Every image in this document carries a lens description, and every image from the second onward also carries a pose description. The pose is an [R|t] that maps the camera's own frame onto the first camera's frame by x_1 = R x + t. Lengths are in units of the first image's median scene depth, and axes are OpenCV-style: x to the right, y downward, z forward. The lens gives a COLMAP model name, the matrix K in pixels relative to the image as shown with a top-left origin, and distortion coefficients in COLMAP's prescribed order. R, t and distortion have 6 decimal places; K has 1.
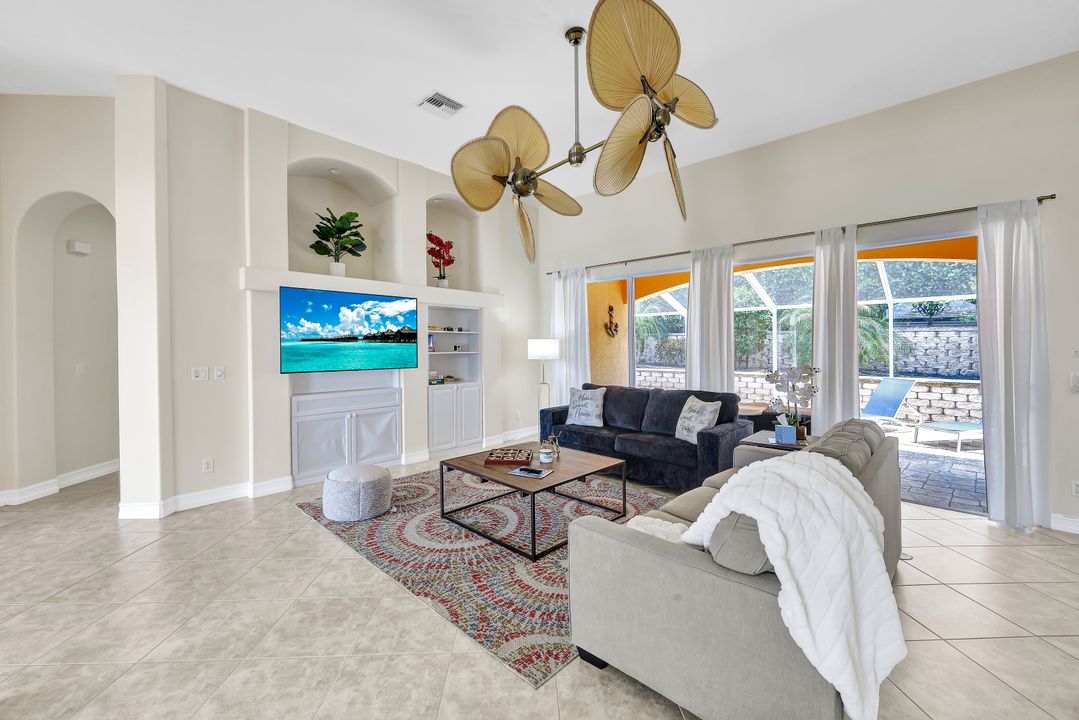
lens RADIAL K [[441.8, 0, 538.3], [0, 441.8, 340.0], [0, 0, 1]] dist [0.005867, 0.002153]
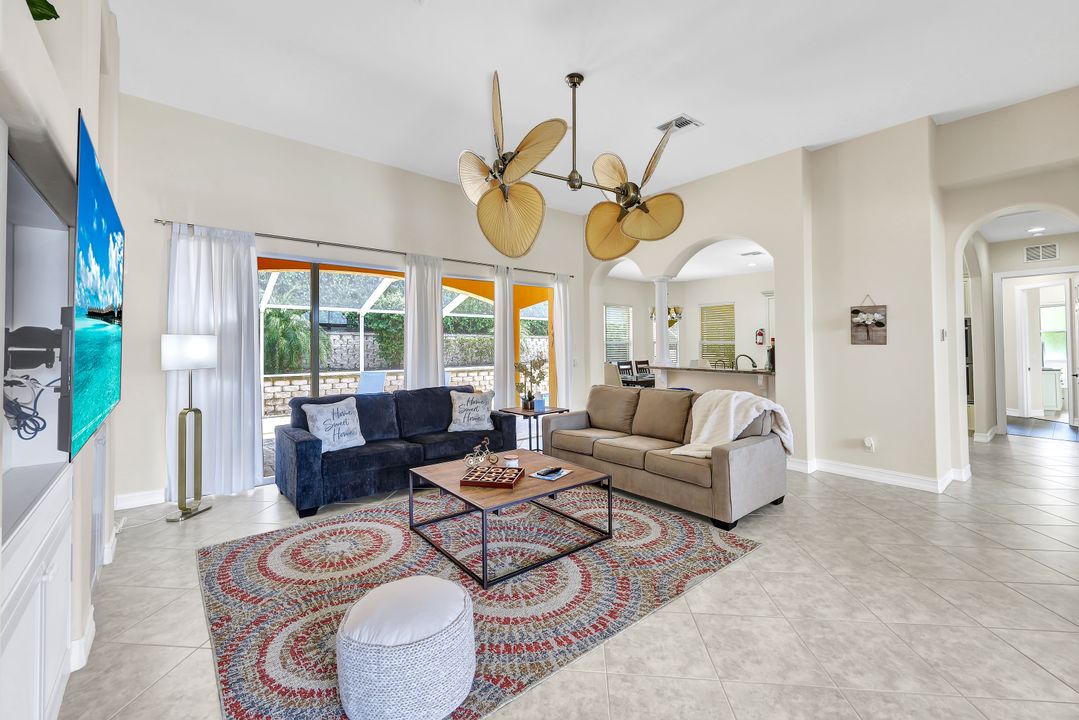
lens RADIAL K [[441.8, 0, 538.4], [0, 441.8, 342.9], [0, 0, 1]] dist [0.005867, 0.002153]
pose [[0.116354, 0.008240, 0.993174, -0.950983], [-0.012973, 0.999893, -0.006776, 0.013259], [-0.993123, -0.012096, 0.116448, 0.873950]]
